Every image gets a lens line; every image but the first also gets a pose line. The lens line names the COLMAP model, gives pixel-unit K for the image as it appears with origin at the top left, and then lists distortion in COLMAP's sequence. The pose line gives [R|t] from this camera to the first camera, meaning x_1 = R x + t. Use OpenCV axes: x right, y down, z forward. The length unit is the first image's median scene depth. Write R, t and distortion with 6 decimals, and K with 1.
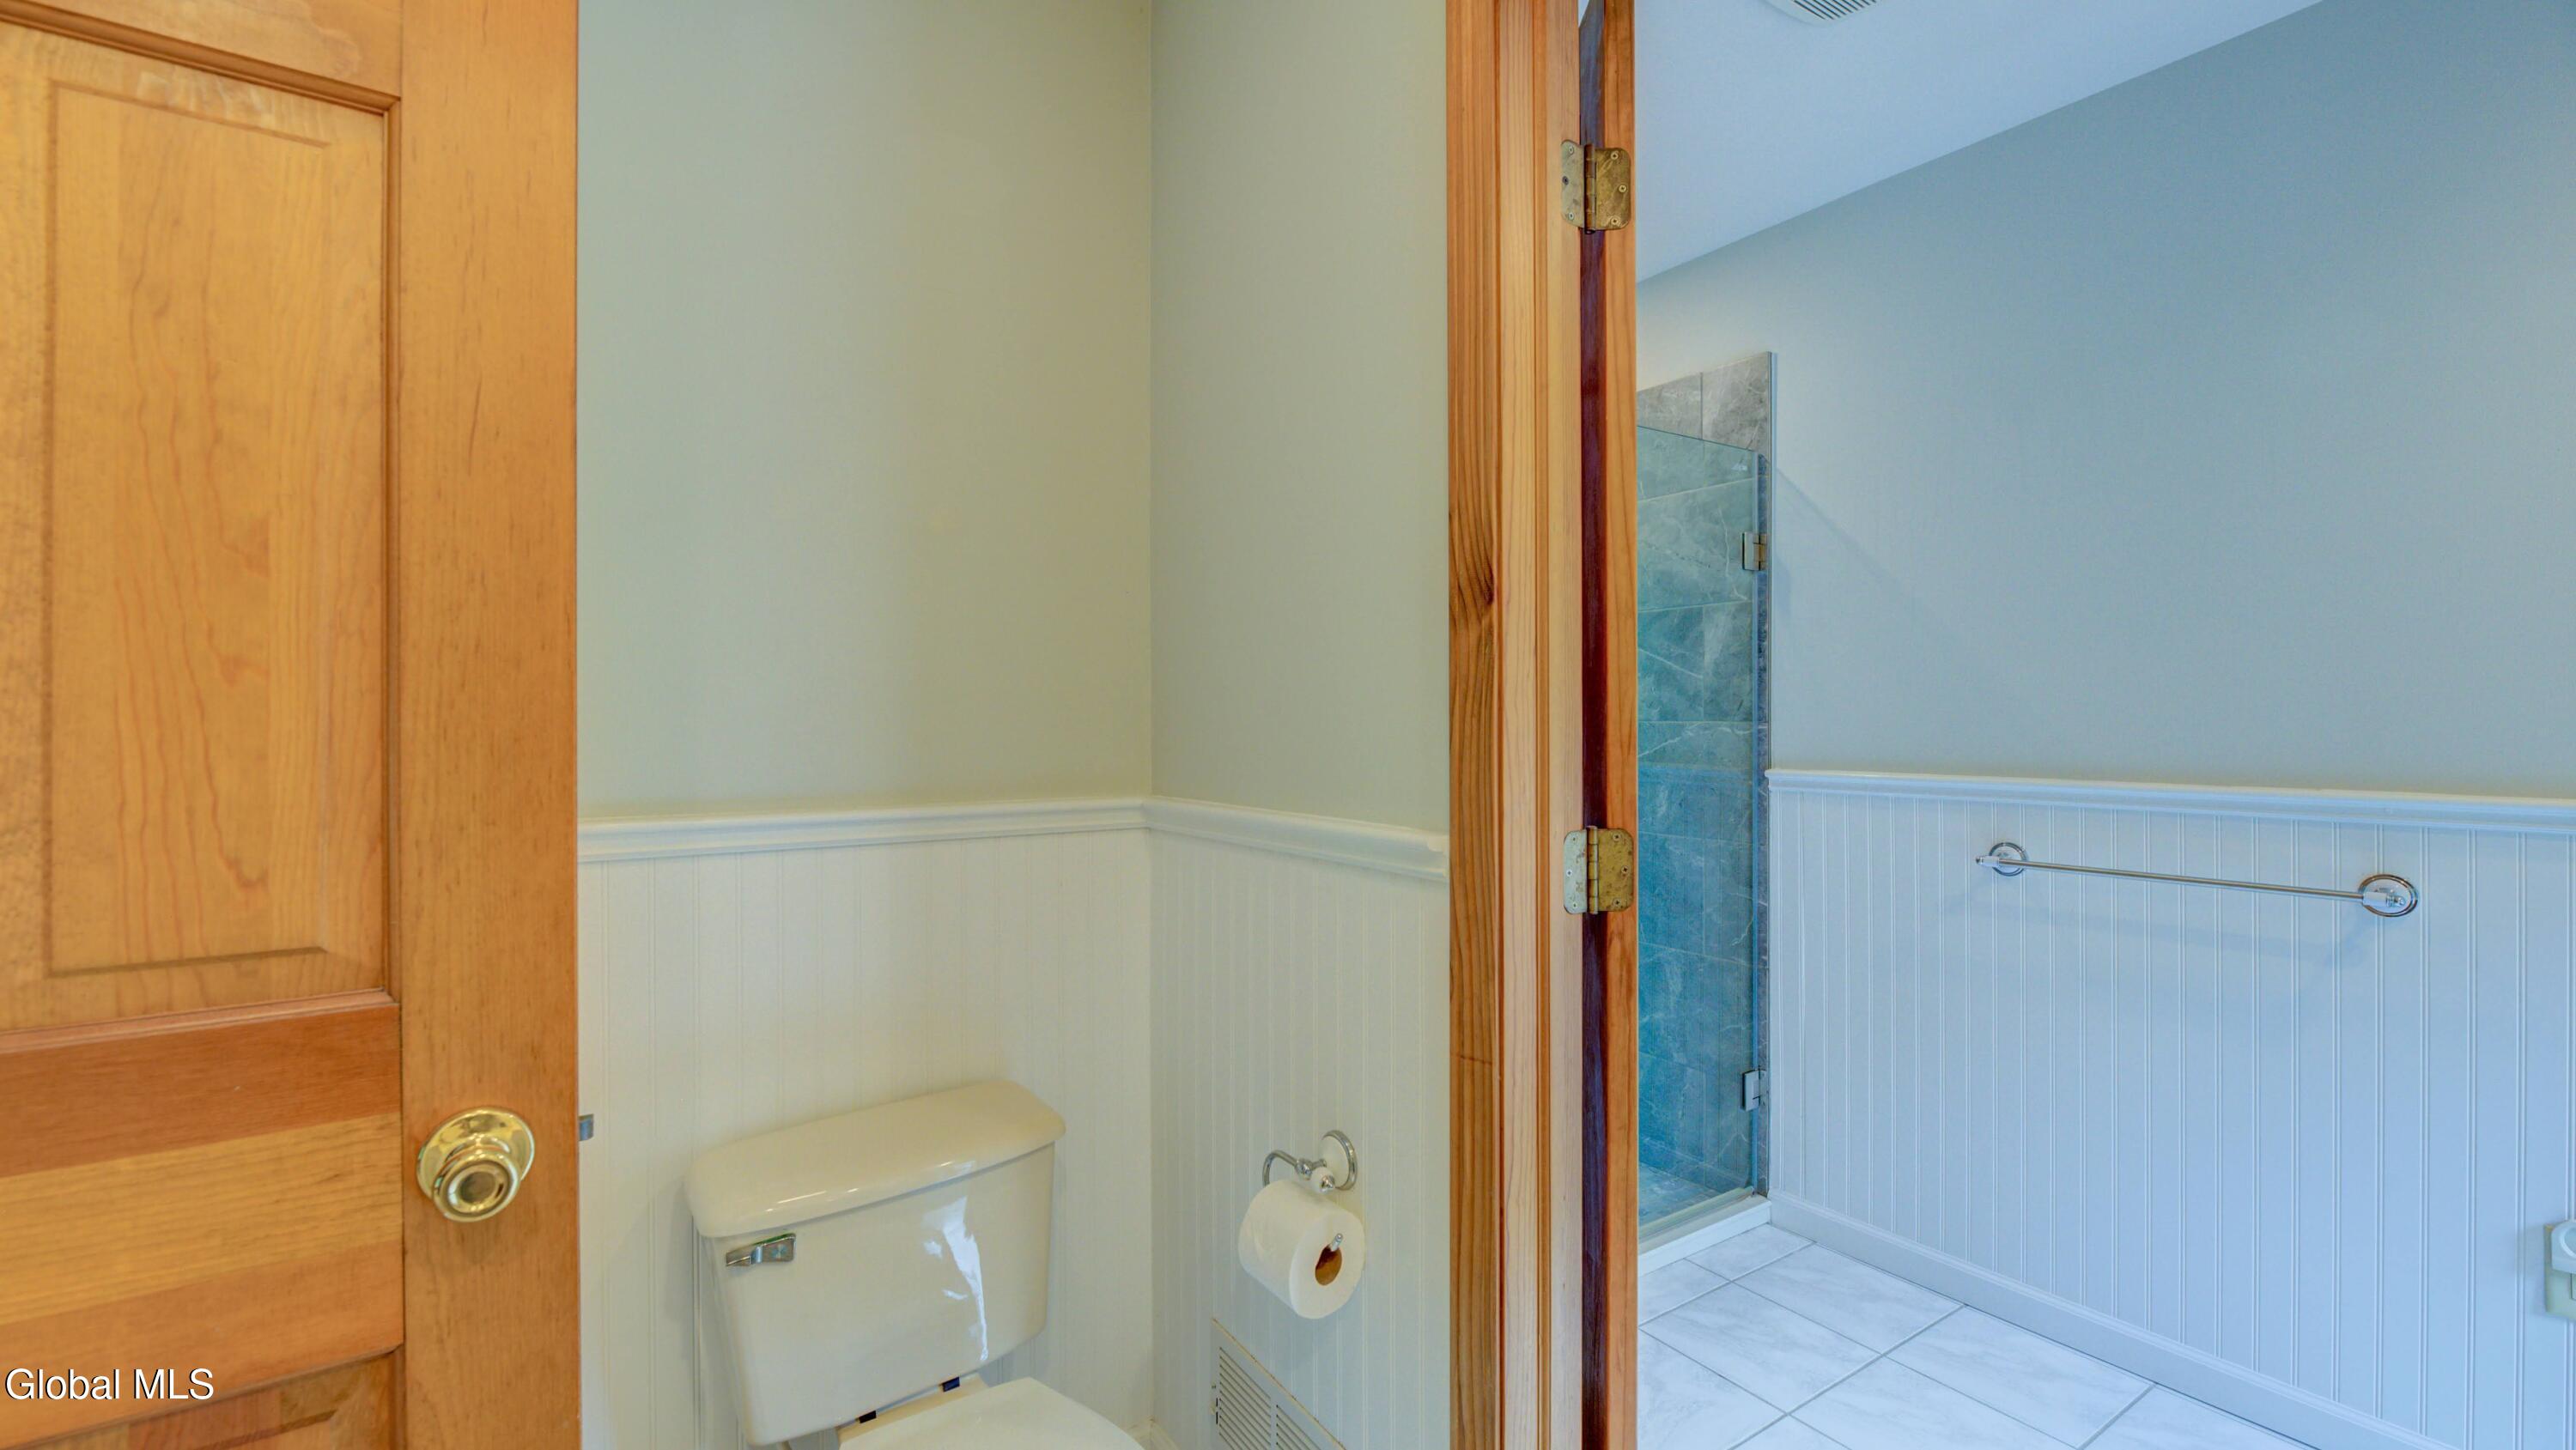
lens RADIAL K [[1058.7, 0, 1283.8], [0, 1058.7, 717.0], [0, 0, 1]] dist [-0.003770, -0.000992]
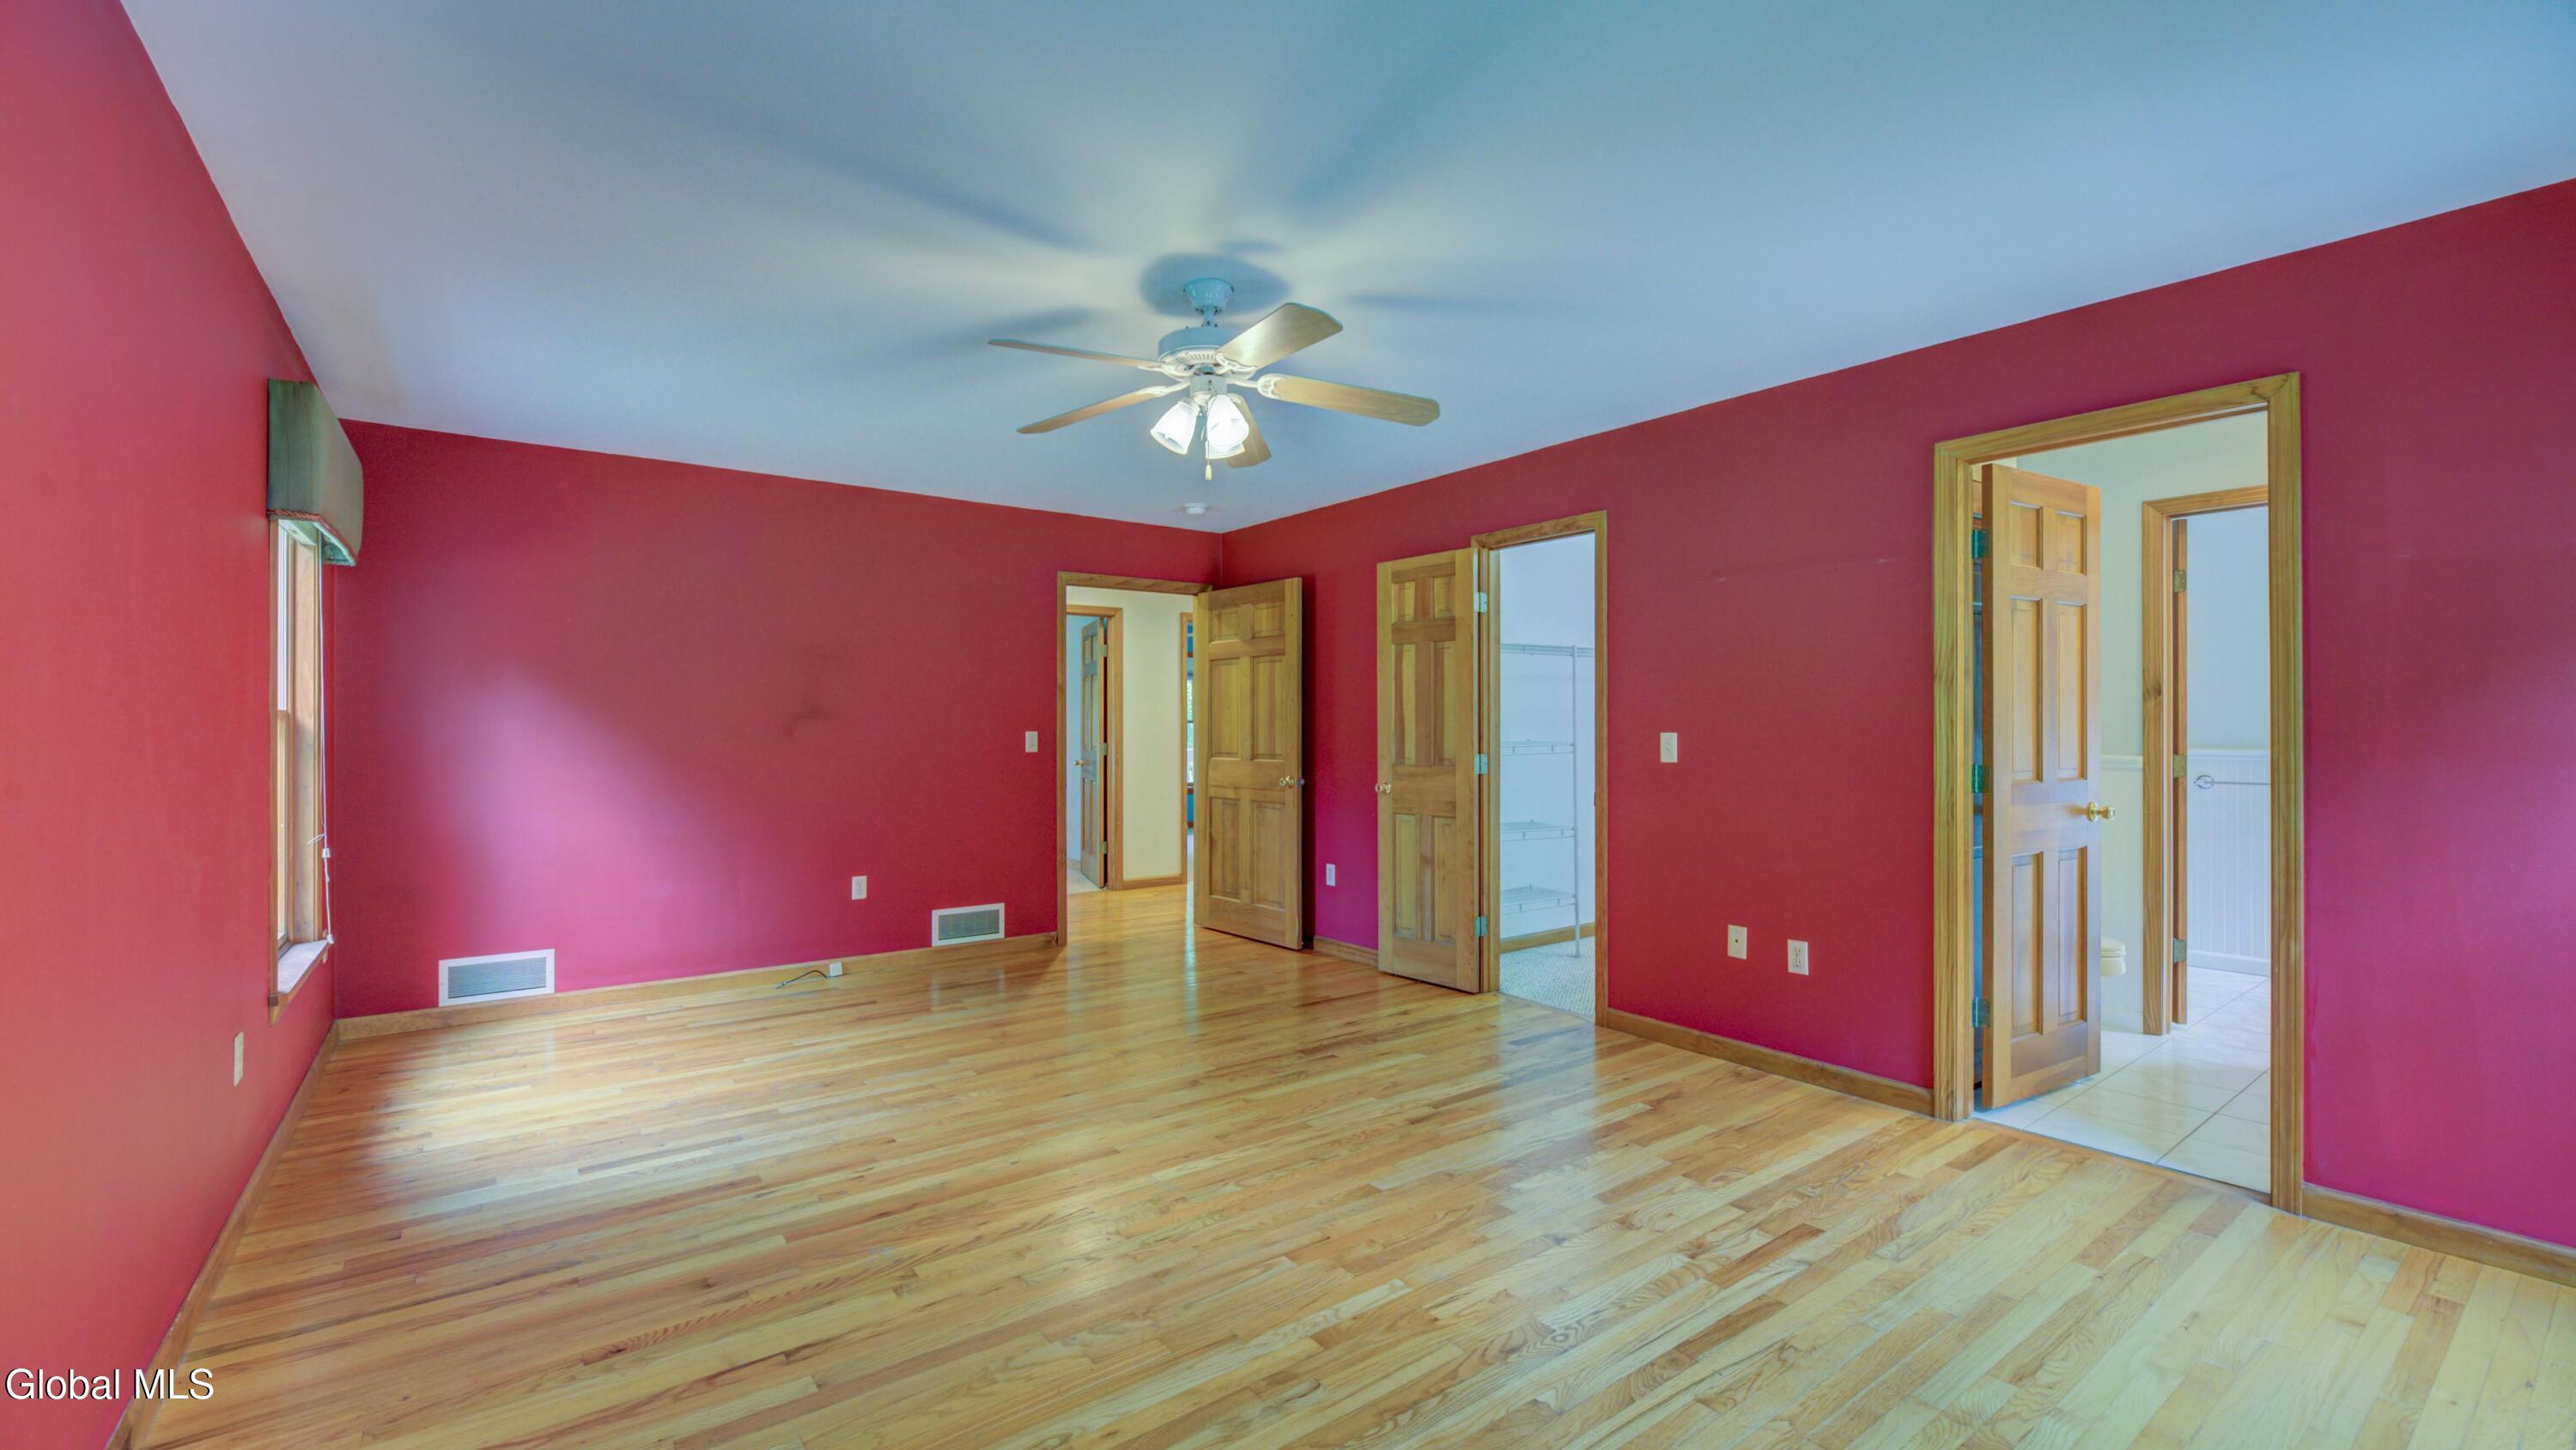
lens RADIAL K [[1058.7, 0, 1290.2], [0, 1058.7, 731.1], [0, 0, 1]] dist [-0.003770, -0.000992]
pose [[0.998267, -0.001924, 0.058815, -3.017996], [0.002388, 0.999967, -0.007828, 0.042255], [-0.058798, 0.007955, 0.998238, -2.494841]]
